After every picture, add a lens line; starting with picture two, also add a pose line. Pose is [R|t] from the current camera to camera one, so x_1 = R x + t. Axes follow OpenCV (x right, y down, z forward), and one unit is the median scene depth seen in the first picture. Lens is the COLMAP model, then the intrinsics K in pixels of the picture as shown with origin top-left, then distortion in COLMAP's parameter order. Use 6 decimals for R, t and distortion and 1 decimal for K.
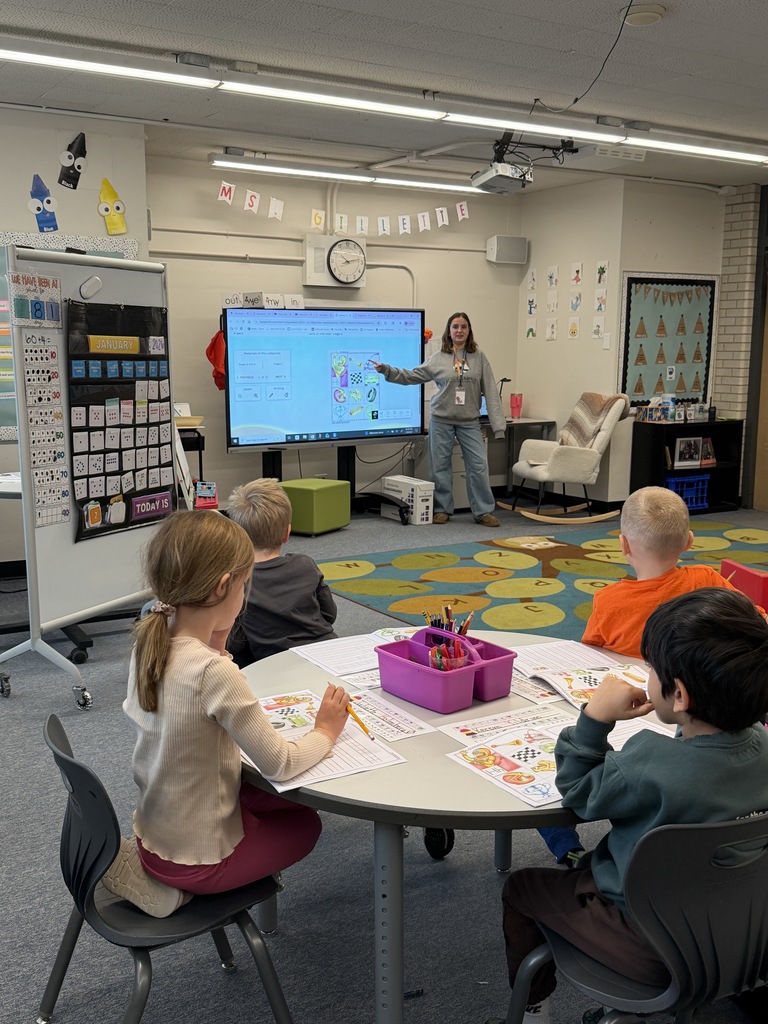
lens RADIAL K [[1045.6, 0, 383.3], [0, 1045.6, 520.4], [0, 0, 1]] dist [0.132003, 0.000000]
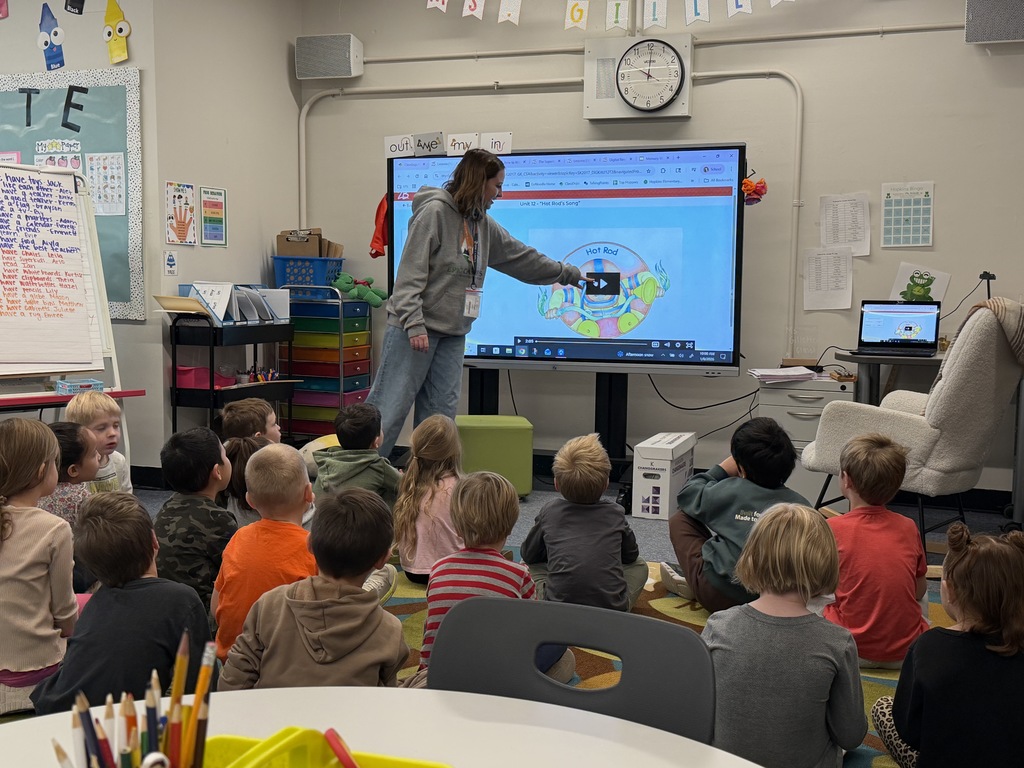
lens RADIAL K [[1317.4, 0, 509.5], [0, 1317.4, 380.3], [0, 0, 1]] dist [0.170633, 0.000000]
pose [[0.583054, 0.072815, -0.809163, 0.565493], [-0.144470, 0.989395, -0.015066, -0.048262], [0.799485, 0.125684, 0.587390, 0.513102]]
